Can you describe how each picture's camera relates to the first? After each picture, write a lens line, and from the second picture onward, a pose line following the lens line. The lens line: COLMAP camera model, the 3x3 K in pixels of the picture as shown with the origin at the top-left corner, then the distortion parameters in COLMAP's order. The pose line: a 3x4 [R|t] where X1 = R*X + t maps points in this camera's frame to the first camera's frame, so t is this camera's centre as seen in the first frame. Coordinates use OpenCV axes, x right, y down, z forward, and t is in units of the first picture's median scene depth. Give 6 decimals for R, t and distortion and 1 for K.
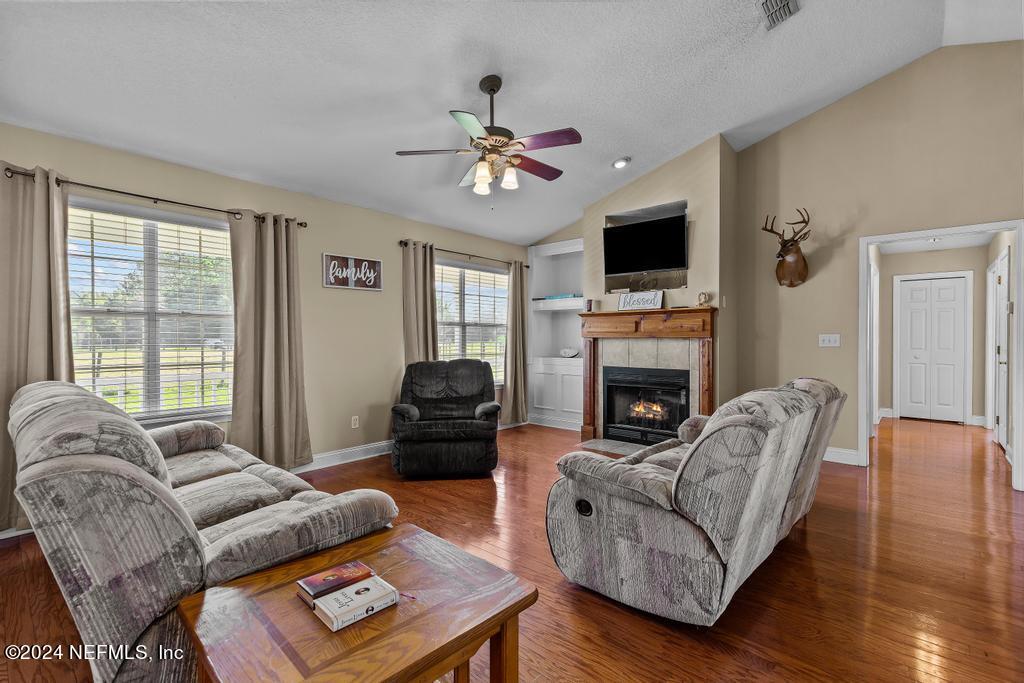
lens RADIAL K [[467.3, 0, 512.0], [0, 467.3, 341.5], [0, 0, 1]] dist [-0.000129, -0.000122]
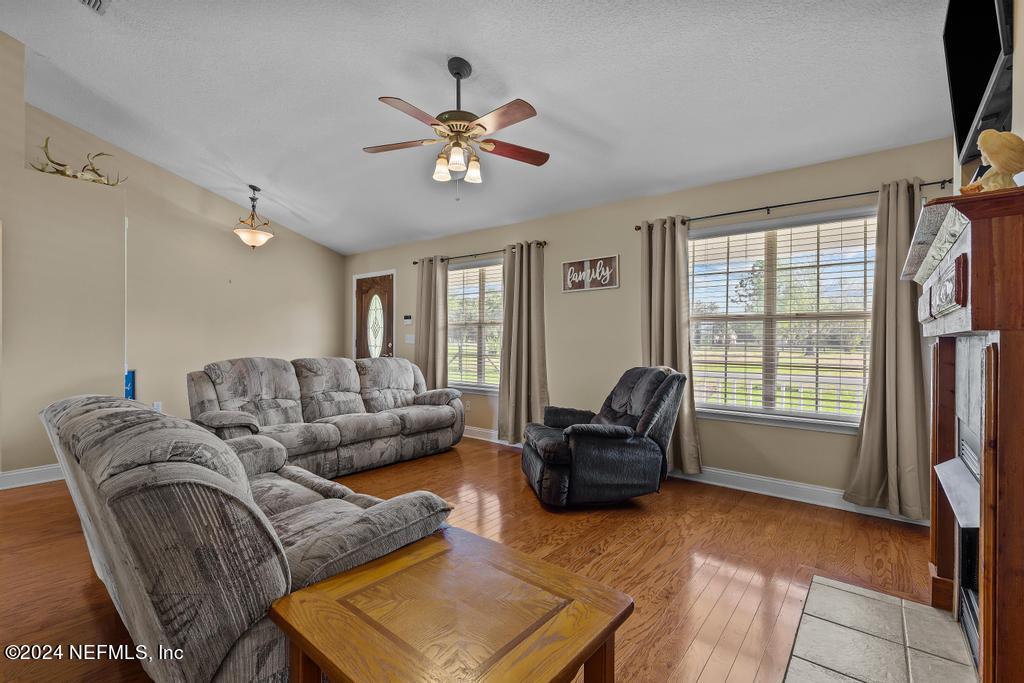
lens RADIAL K [[456.9, 0, 487.5], [0, 456.9, 343.1], [0, 0, 1]] dist [0.000963, 0.000043]
pose [[0.027629, 0.008865, -0.999579, 0.641432], [-0.007728, 0.999933, 0.008654, -0.004802], [0.999588, 0.007485, 0.027695, 0.748262]]
